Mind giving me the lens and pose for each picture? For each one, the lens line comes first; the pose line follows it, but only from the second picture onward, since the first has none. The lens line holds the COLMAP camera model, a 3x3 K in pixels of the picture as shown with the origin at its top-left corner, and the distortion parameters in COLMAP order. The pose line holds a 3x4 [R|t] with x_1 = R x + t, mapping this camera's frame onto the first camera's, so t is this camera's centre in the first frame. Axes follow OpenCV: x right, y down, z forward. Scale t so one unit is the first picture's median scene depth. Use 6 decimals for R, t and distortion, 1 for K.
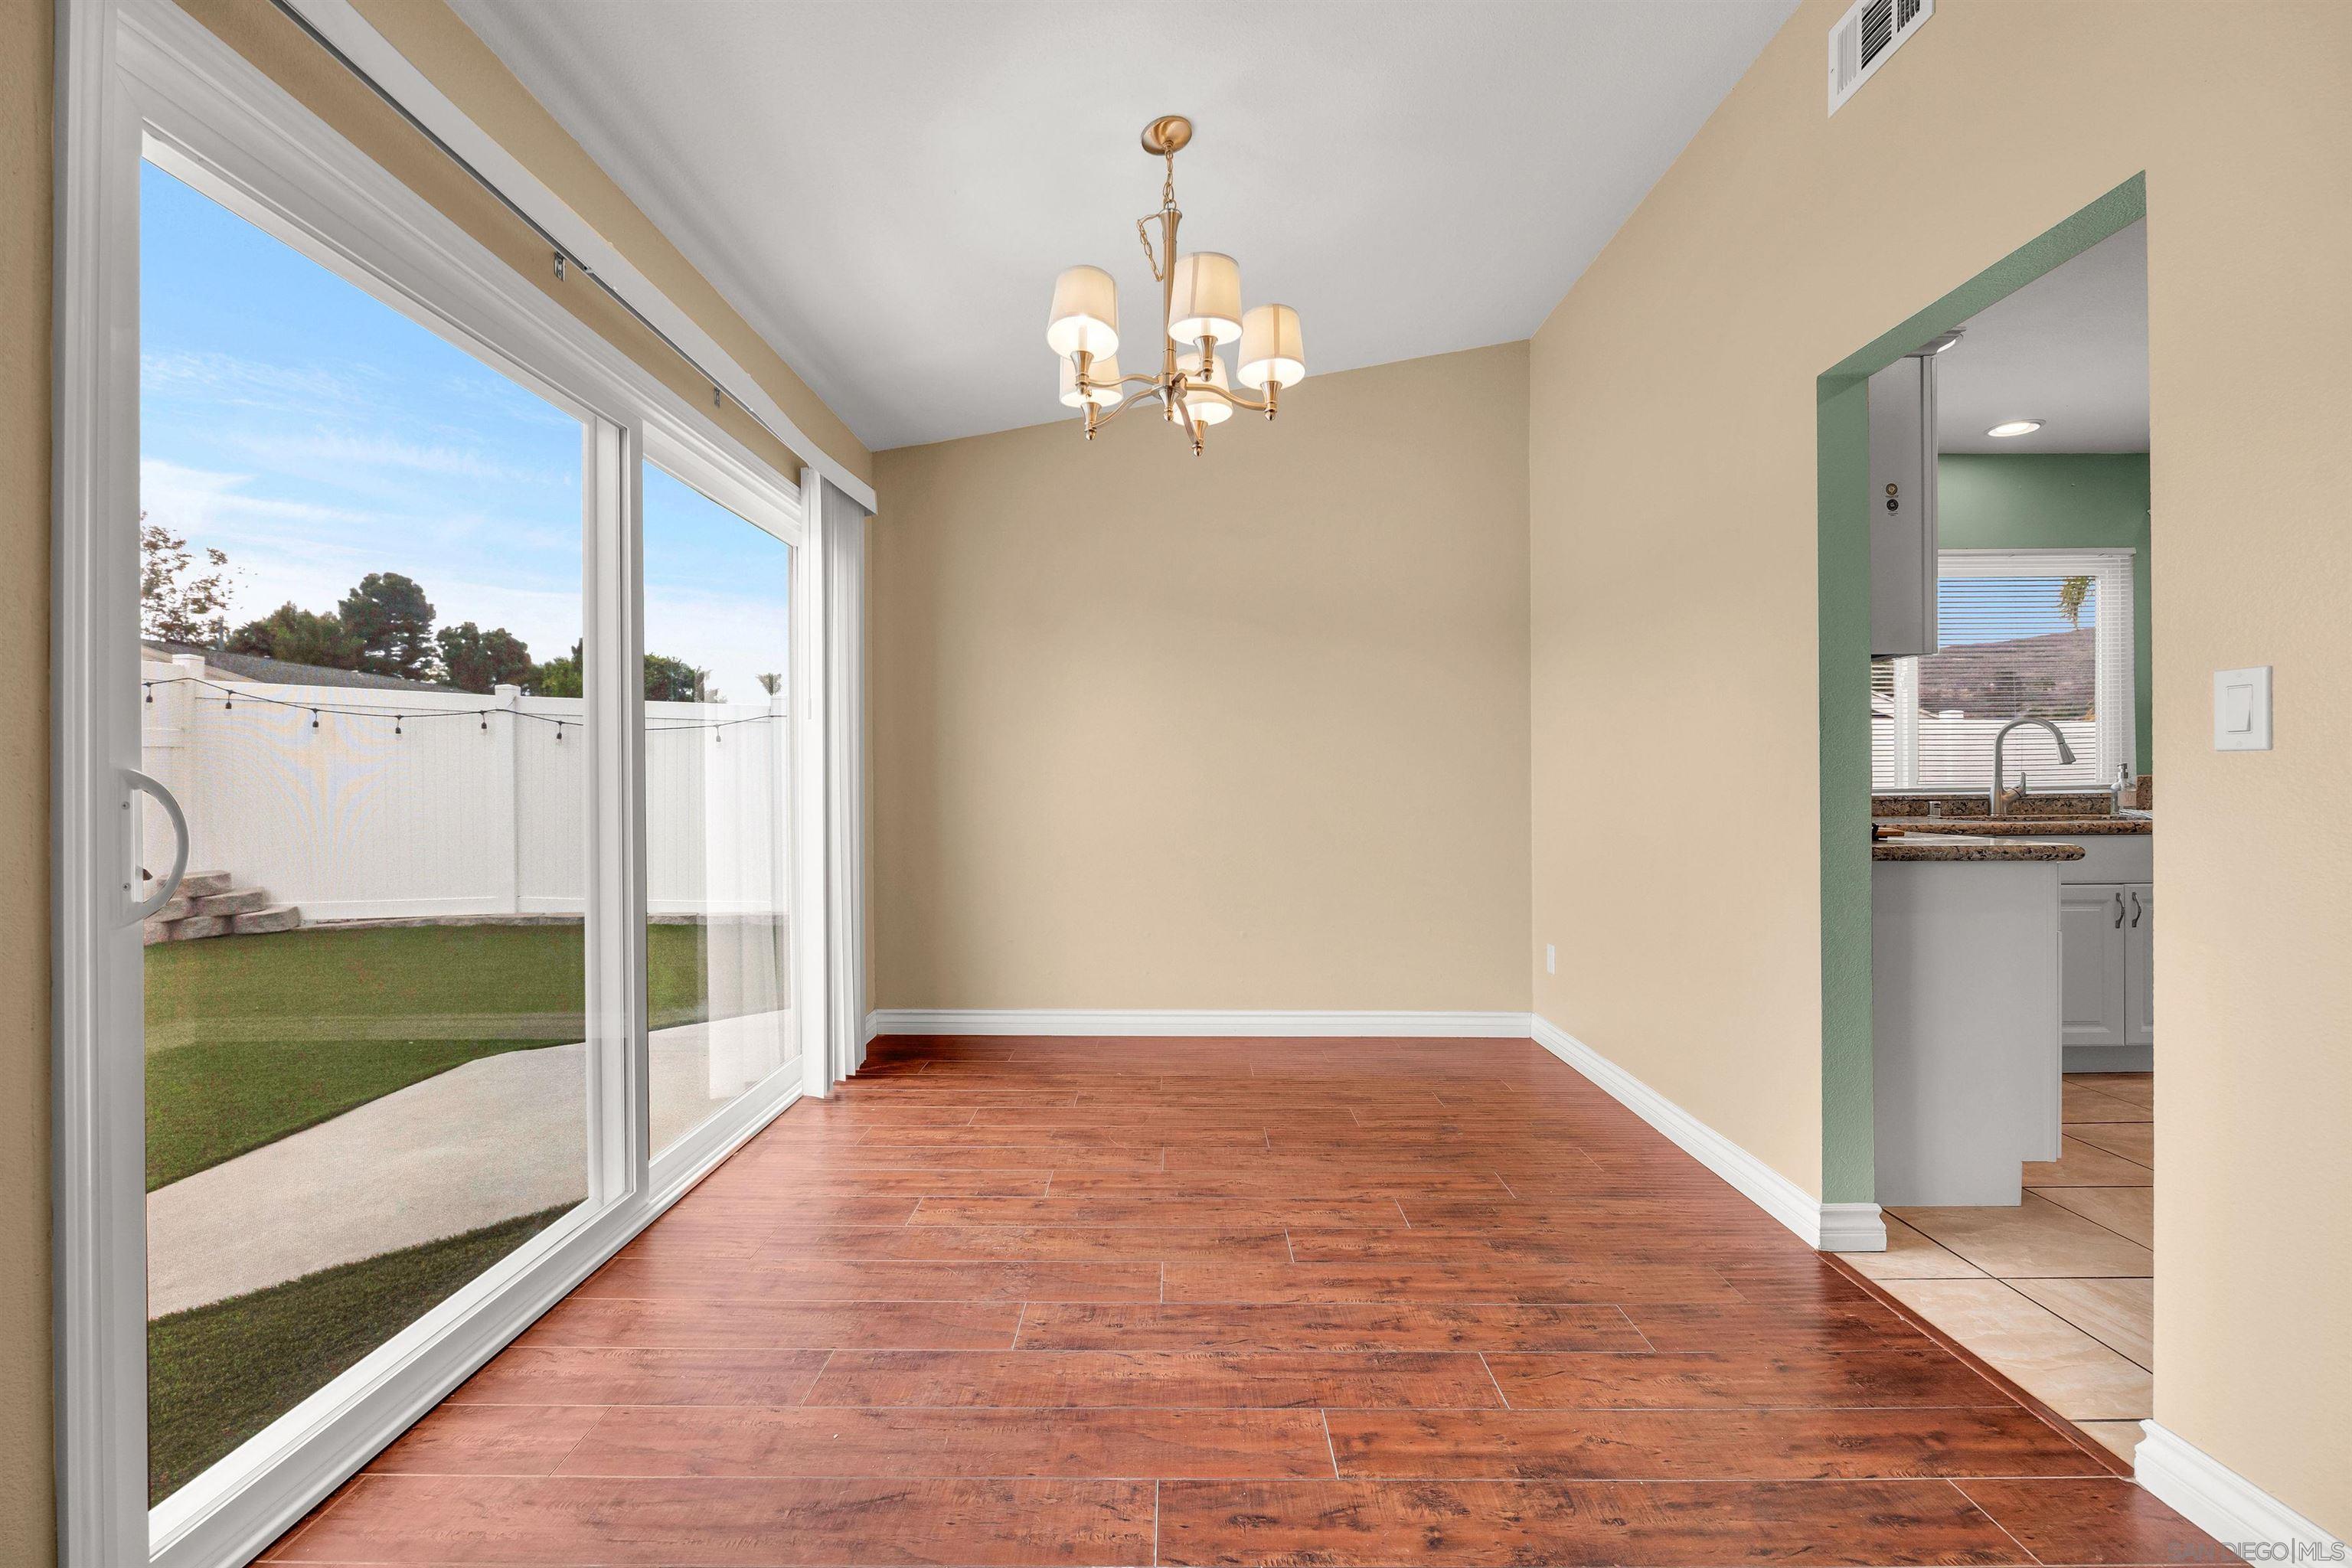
lens RADIAL K [[944.7, 0, 1182.5], [0, 944.7, 786.2], [0, 0, 1]] dist [0.002478, 0.000244]
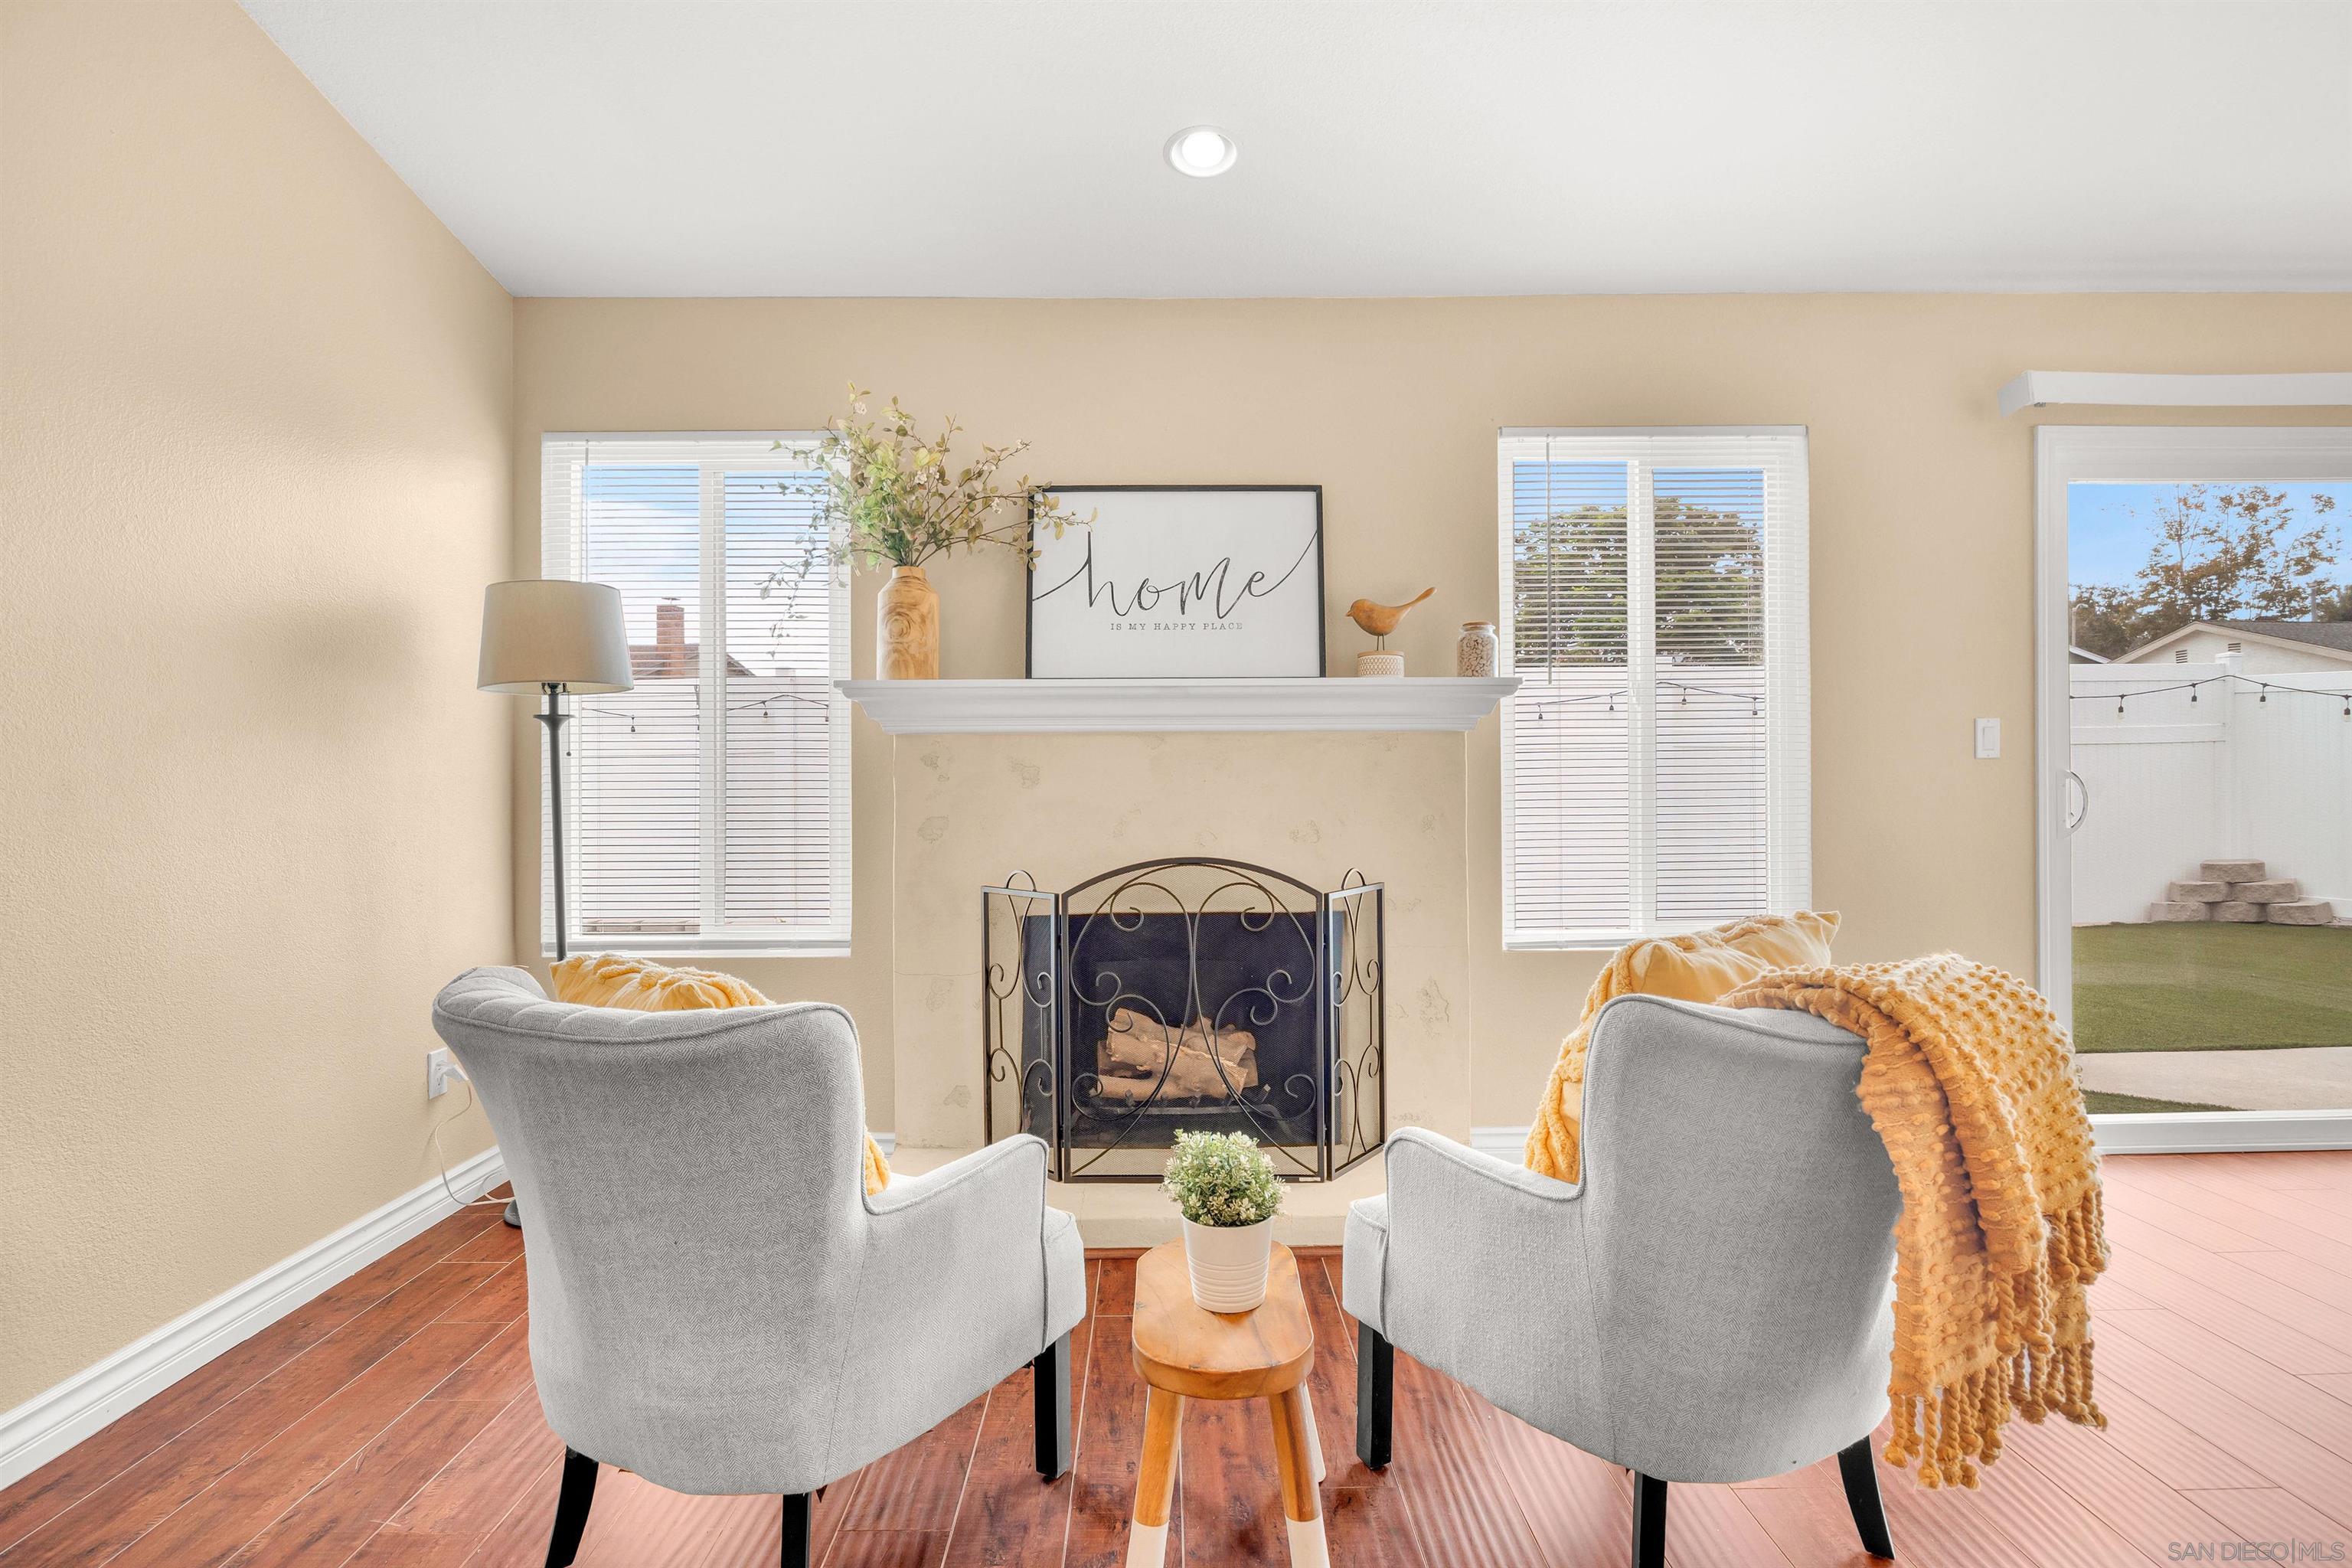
lens RADIAL K [[1153.4, 0, 1175.8], [0, 1153.4, 789.9], [0, 0, 1]] dist [-0.001415, -0.000502]
pose [[-0.008134, 0.003321, -0.999961, 0.250051], [0.006551, 0.999973, 0.003268, 0.001651], [0.999945, -0.006524, -0.008155, -0.166775]]
